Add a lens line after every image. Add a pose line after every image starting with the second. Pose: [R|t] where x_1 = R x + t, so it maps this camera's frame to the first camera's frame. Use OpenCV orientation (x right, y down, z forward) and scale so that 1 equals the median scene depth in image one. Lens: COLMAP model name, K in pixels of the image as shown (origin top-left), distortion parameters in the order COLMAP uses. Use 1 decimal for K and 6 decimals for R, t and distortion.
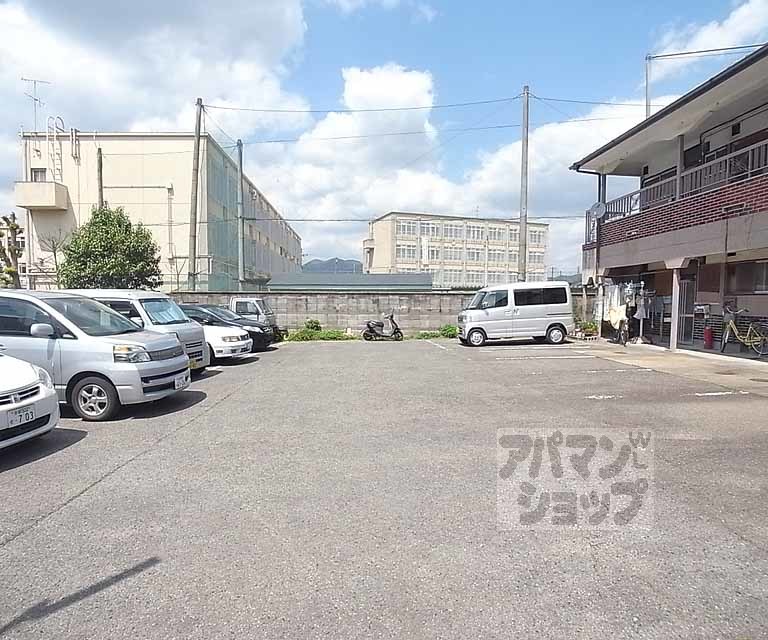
lens RADIAL K [[472.1, 0, 386.3], [0, 472.1, 337.8], [0, 0, 1]] dist [-0.061628, 0.003983]
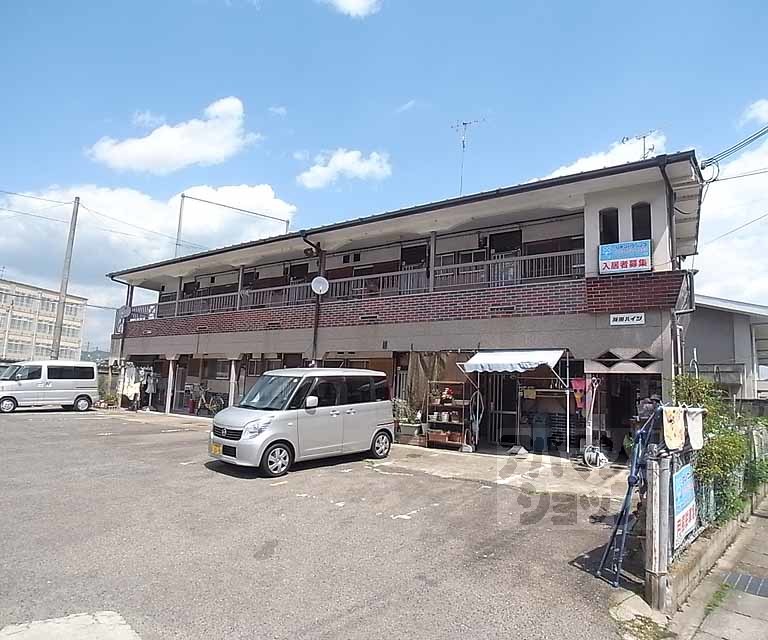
lens RADIAL K [[472.1, 0, 386.3], [0, 472.1, 337.8], [0, 0, 1]] dist [-0.061628, 0.003983]
pose [[0.606689, 0.119663, 0.785881, -0.131485], [0.017843, 0.986306, -0.163956, 0.035030], [-0.794739, 0.113493, 0.596246, -0.399196]]
